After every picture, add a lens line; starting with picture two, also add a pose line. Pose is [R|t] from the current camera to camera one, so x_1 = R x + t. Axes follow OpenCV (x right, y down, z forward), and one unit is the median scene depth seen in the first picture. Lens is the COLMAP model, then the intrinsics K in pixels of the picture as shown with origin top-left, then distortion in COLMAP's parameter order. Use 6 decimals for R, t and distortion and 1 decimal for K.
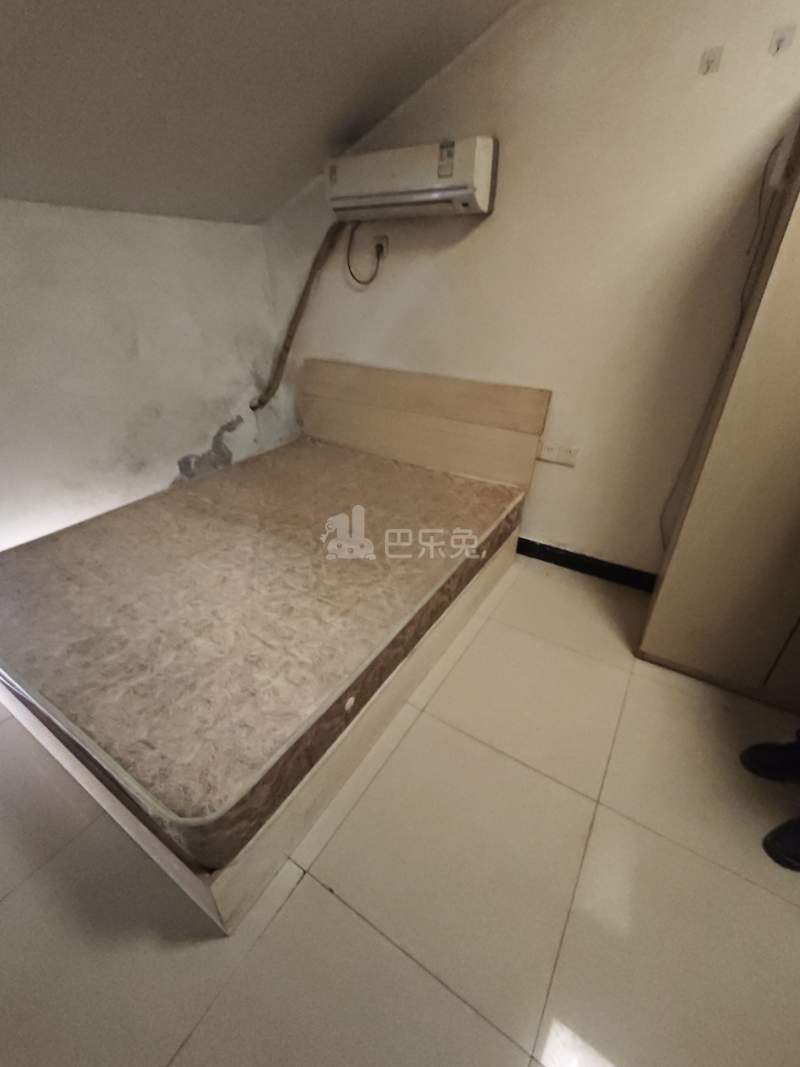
lens RADIAL K [[456.3, 0, 397.8], [0, 456.3, 536.6], [0, 0, 1]] dist [0.002057, -0.000606]
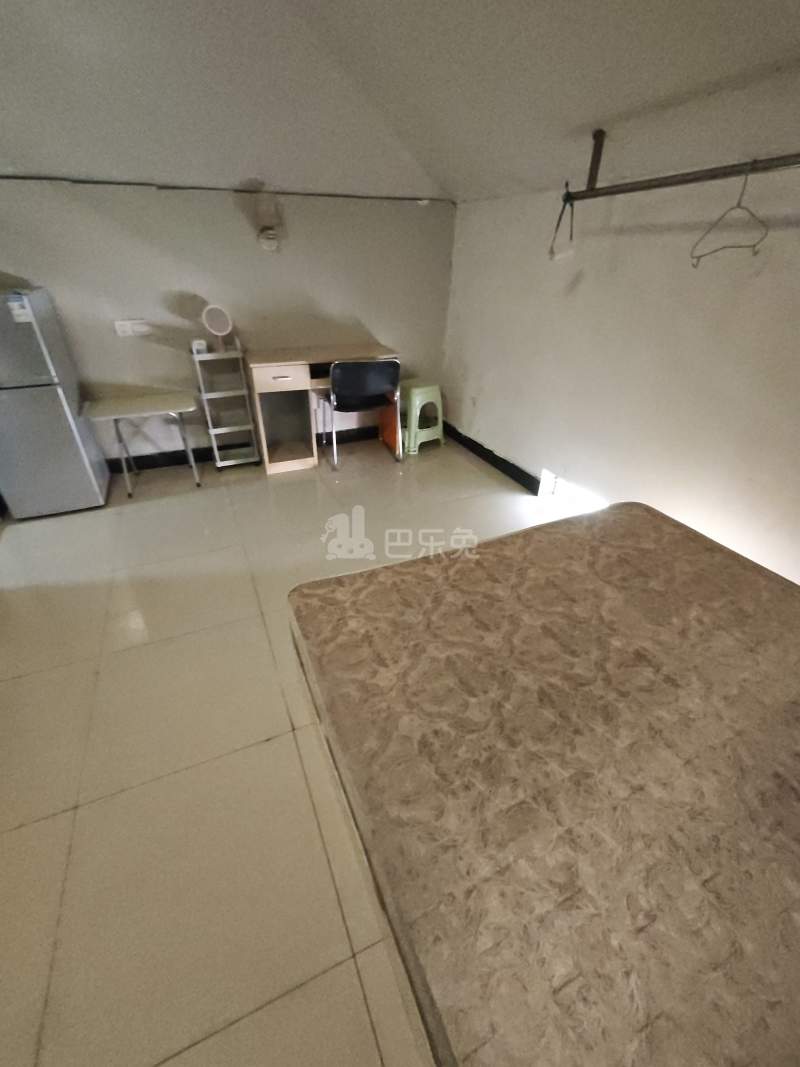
lens RADIAL K [[456.3, 0, 397.8], [0, 456.3, 536.6], [0, 0, 1]] dist [0.002057, -0.000606]
pose [[-0.559452, 0.430549, -0.708266, 0.173000], [-0.425338, 0.584289, 0.691154, -0.297314], [0.711408, 0.687920, -0.143753, 0.544524]]
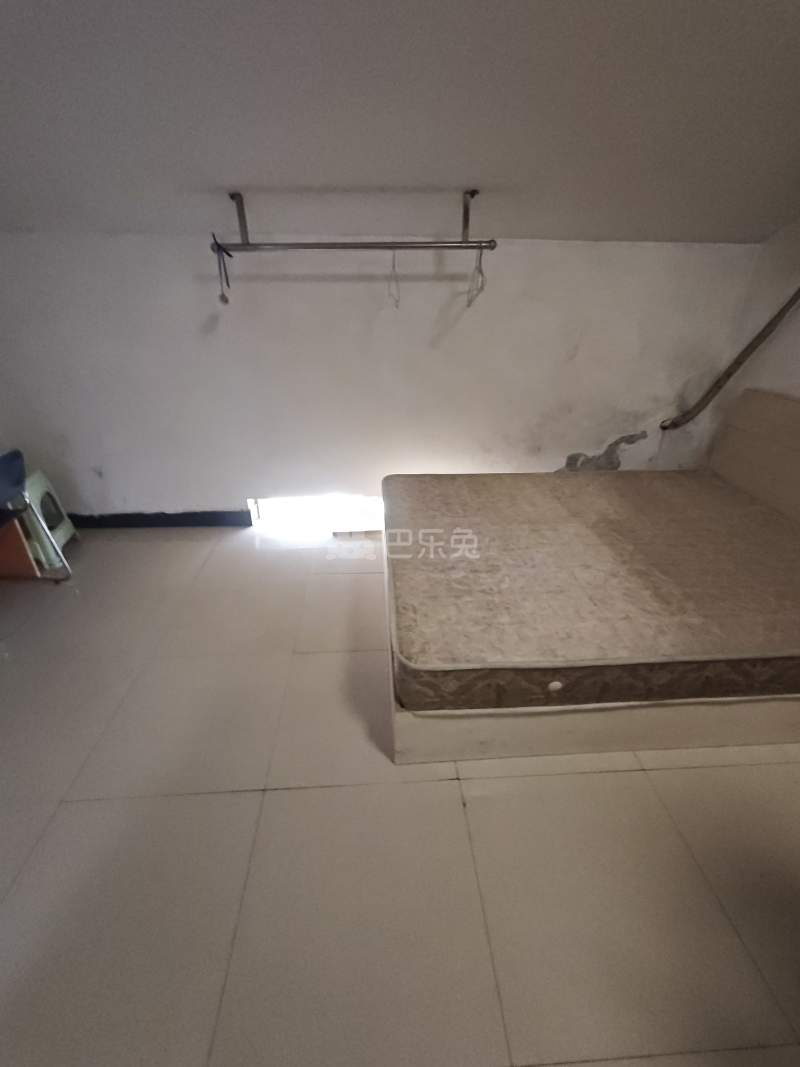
lens RADIAL K [[456.3, 0, 397.8], [0, 456.3, 536.6], [0, 0, 1]] dist [0.002057, -0.000606]
pose [[0.583006, 0.381620, -0.717265, 0.186396], [-0.407575, 0.901077, 0.148133, 0.024733], [0.702842, 0.205977, 0.680872, -0.038320]]
